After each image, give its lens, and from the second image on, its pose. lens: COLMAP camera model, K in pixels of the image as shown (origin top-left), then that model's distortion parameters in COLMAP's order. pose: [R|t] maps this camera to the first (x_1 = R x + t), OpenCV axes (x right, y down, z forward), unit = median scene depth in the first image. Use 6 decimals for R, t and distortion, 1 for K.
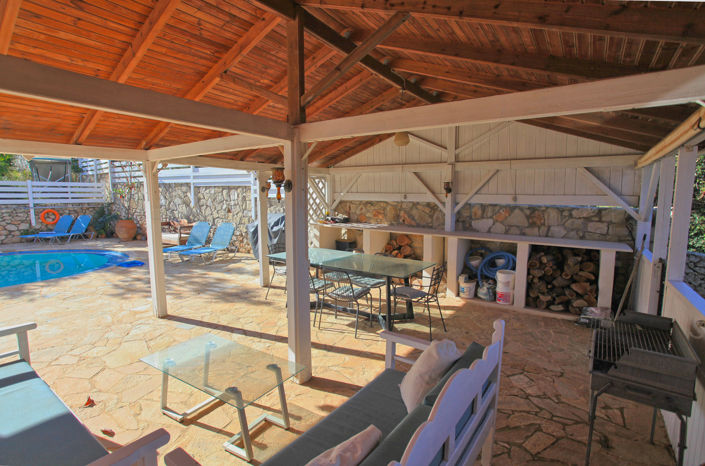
lens RADIAL K [[337.5, 0, 352.5], [0, 337.5, 233.0], [0, 0, 1]] dist [-0.001251, -0.000108]
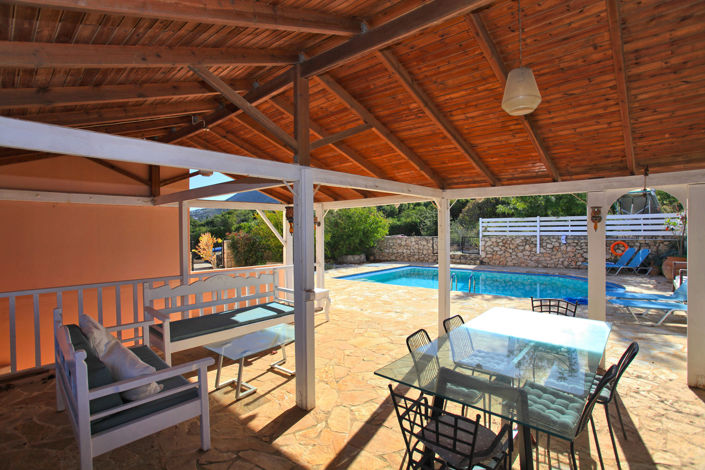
lens RADIAL K [[343.7, 0, 352.5], [0, 343.7, 235.0], [0, 0, 1]] dist [-0.070608, 0.033461]
pose [[-0.108428, 0.012917, -0.994020, 0.553790], [-0.102019, 0.994492, 0.024052, -0.079392], [0.988856, 0.104016, -0.106513, 0.781696]]
